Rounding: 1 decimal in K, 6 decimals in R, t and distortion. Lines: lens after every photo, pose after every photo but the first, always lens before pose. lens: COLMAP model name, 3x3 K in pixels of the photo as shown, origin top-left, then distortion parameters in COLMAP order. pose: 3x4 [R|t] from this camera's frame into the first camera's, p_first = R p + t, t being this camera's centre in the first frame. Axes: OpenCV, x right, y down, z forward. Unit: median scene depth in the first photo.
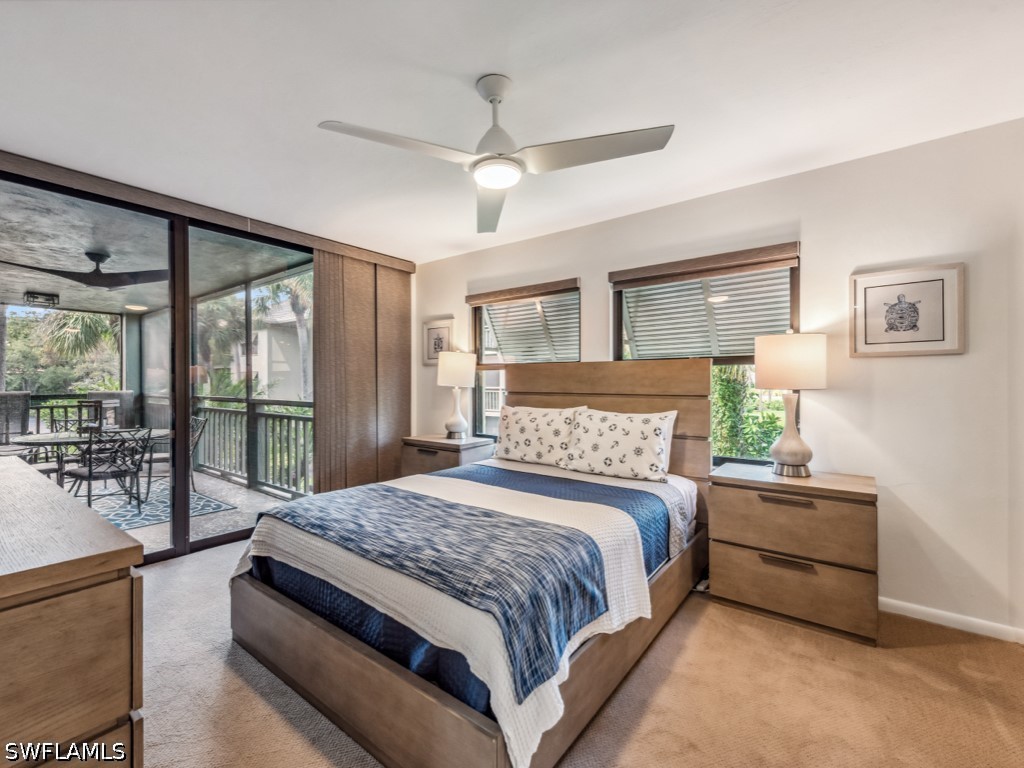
lens RADIAL K [[450.0, 0, 508.8], [0, 450.0, 392.8], [0, 0, 1]] dist [0.014300, -0.004959]
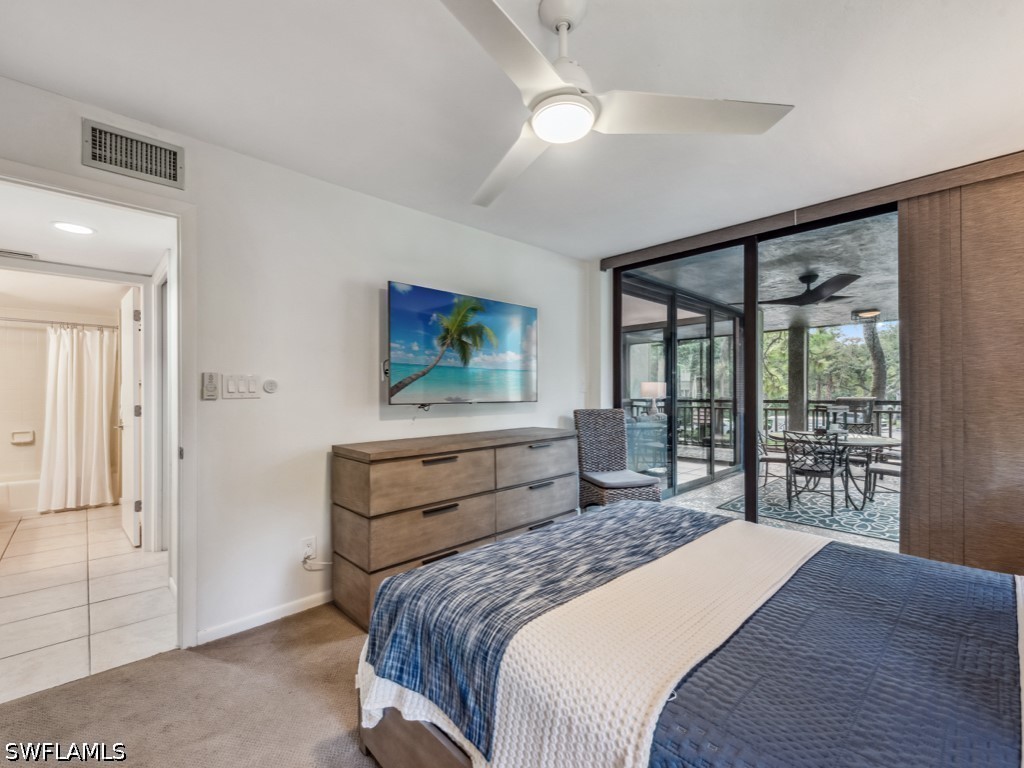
lens RADIAL K [[450.0, 0, 508.8], [0, 450.0, 392.8], [0, 0, 1]] dist [0.014300, -0.004959]
pose [[-0.156530, 0.008222, -0.987639, 0.721428], [-0.020920, 0.999713, 0.011638, -0.025515], [0.987452, 0.022483, -0.156313, 0.979013]]
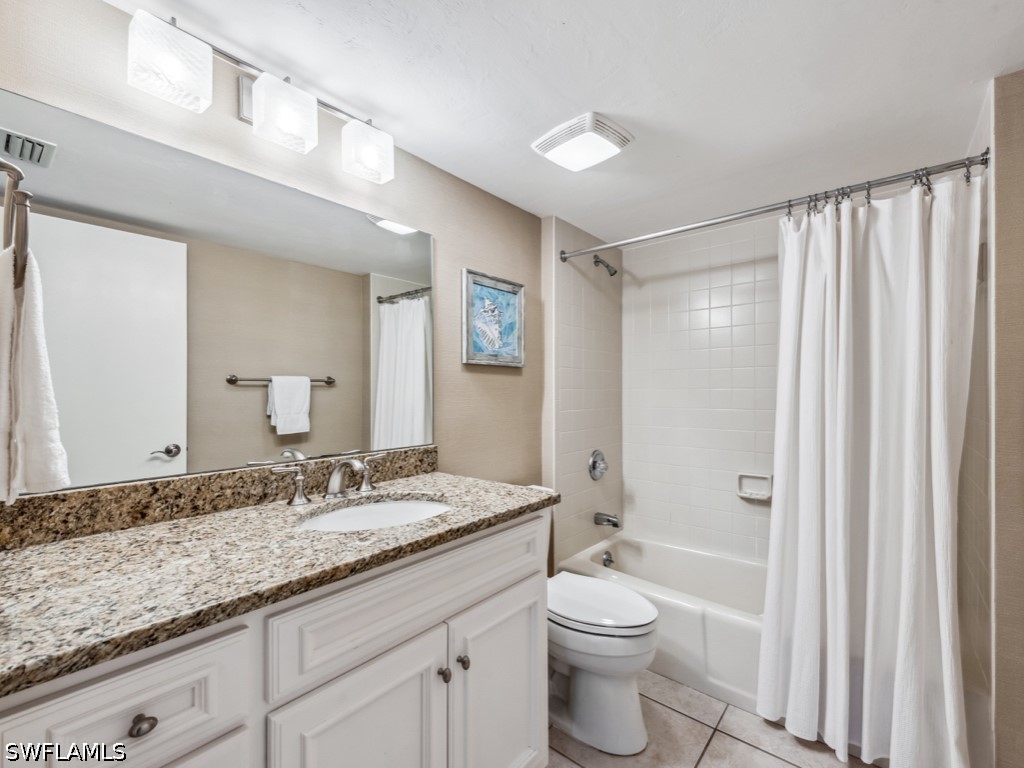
lens RADIAL K [[450.0, 0, 508.8], [0, 450.0, 392.8], [0, 0, 1]] dist [0.014300, -0.004959]
pose [[-0.999300, 0.009005, 0.036311, 0.452861], [0.009706, 0.999769, 0.019173, -0.016091], [-0.036130, 0.019512, -0.999157, 0.640885]]
